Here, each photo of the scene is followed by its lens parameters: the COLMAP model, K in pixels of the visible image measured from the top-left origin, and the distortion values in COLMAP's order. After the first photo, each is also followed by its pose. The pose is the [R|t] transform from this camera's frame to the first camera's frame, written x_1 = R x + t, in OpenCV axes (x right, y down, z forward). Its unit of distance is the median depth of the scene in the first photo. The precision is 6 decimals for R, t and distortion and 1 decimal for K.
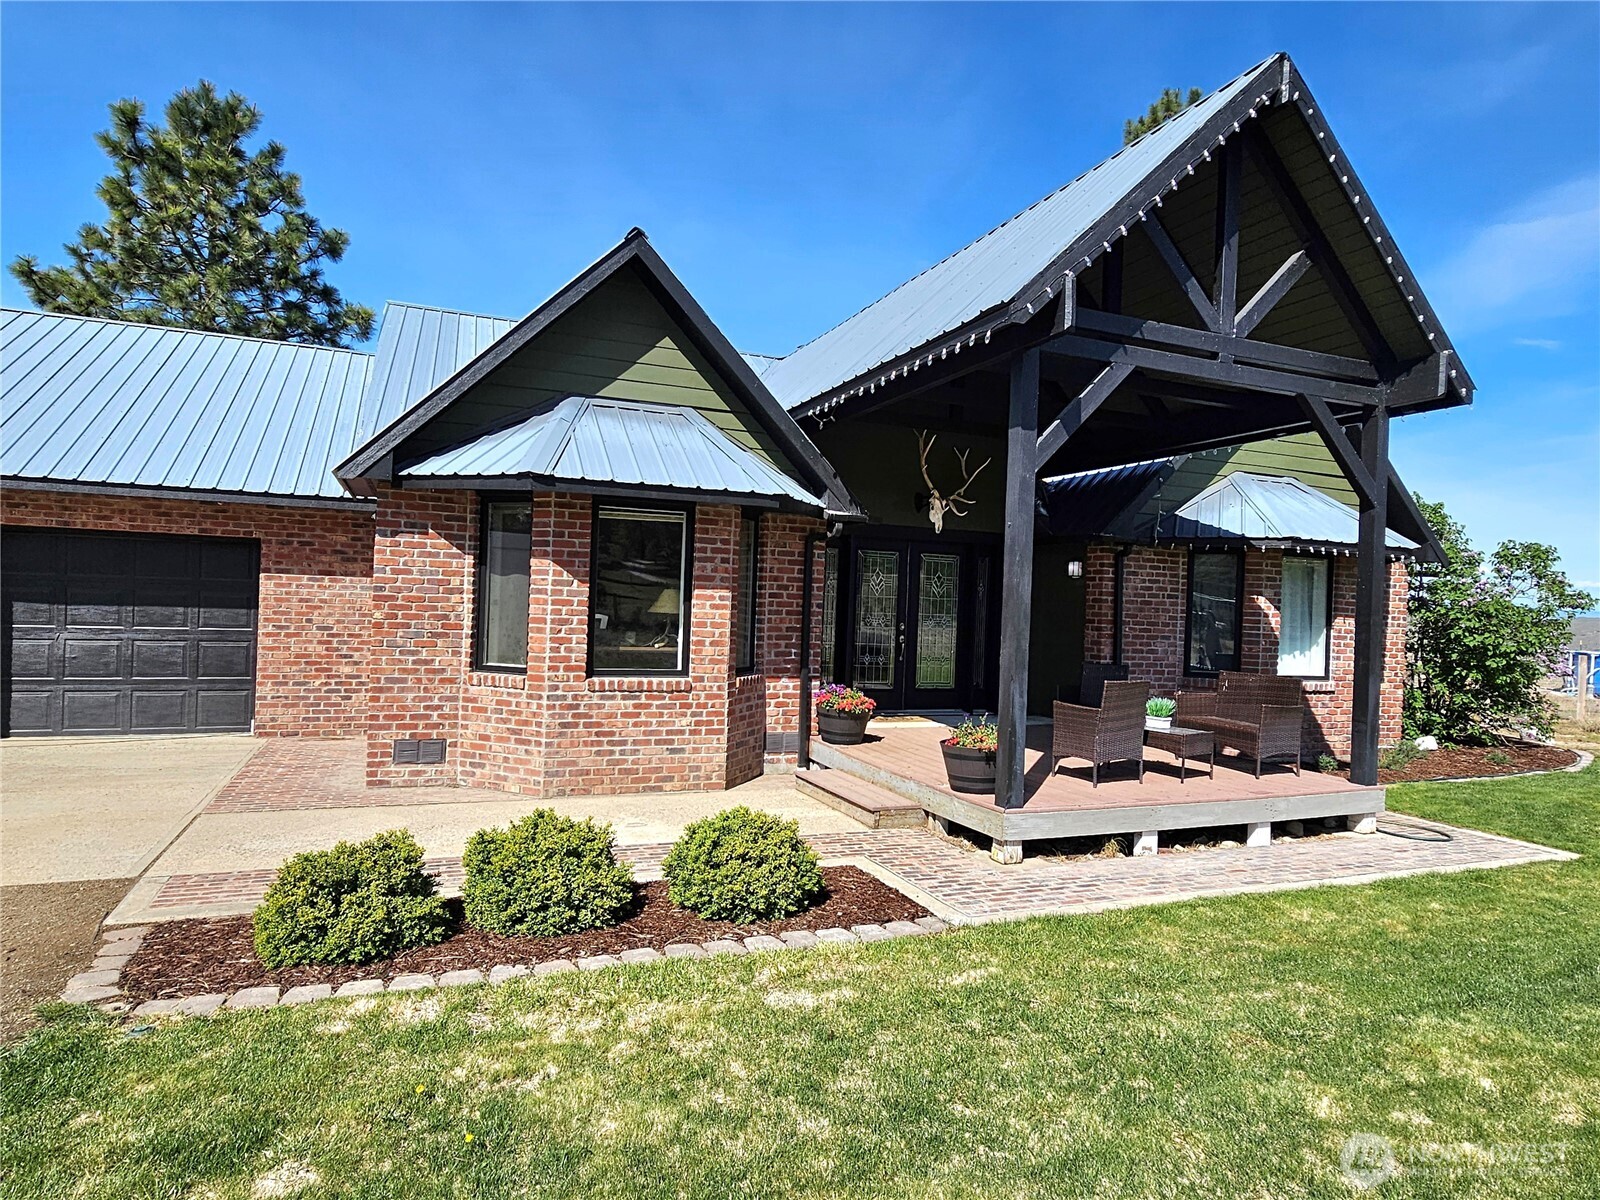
lens RADIAL K [[652.8, 0, 806.1], [0, 652.8, 604.6], [0, 0, 1]] dist [0.002865, 0.000843]
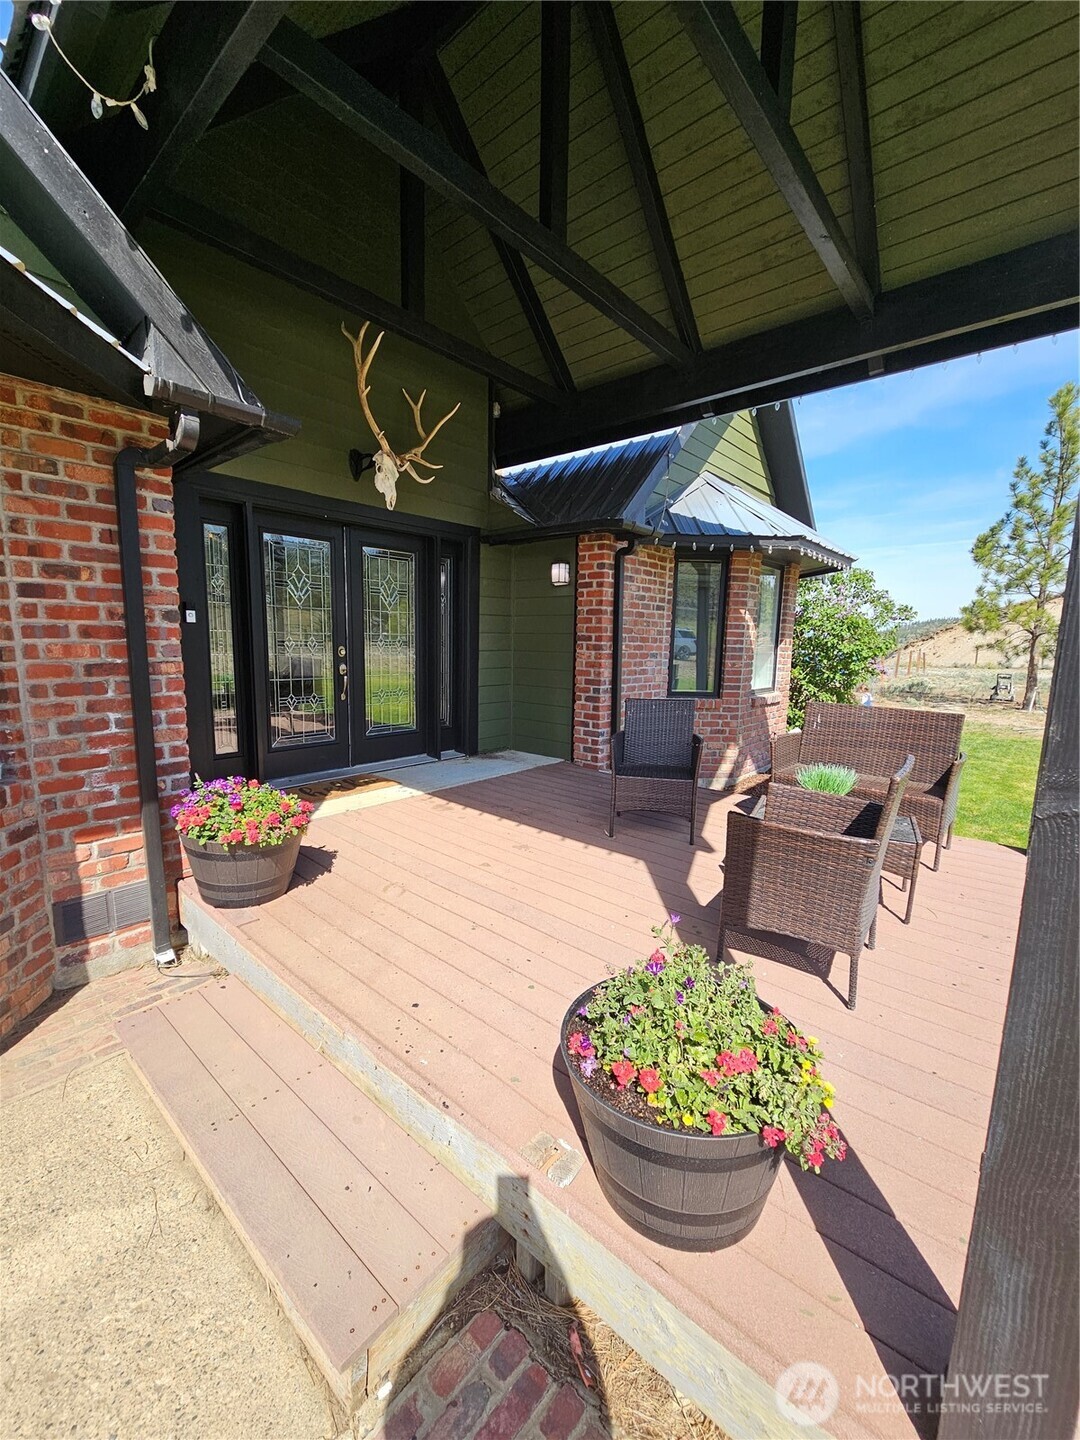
lens RADIAL K [[587.5, 0, 540.0], [0, 587.5, 720.0], [0, 0, 1]] dist [0.002865, 0.000843]
pose [[0.880922, -0.086219, 0.465341, 0.040512], [0.012564, 0.987179, 0.159123, 0.009168], [-0.473094, -0.134328, 0.870711, 0.391974]]
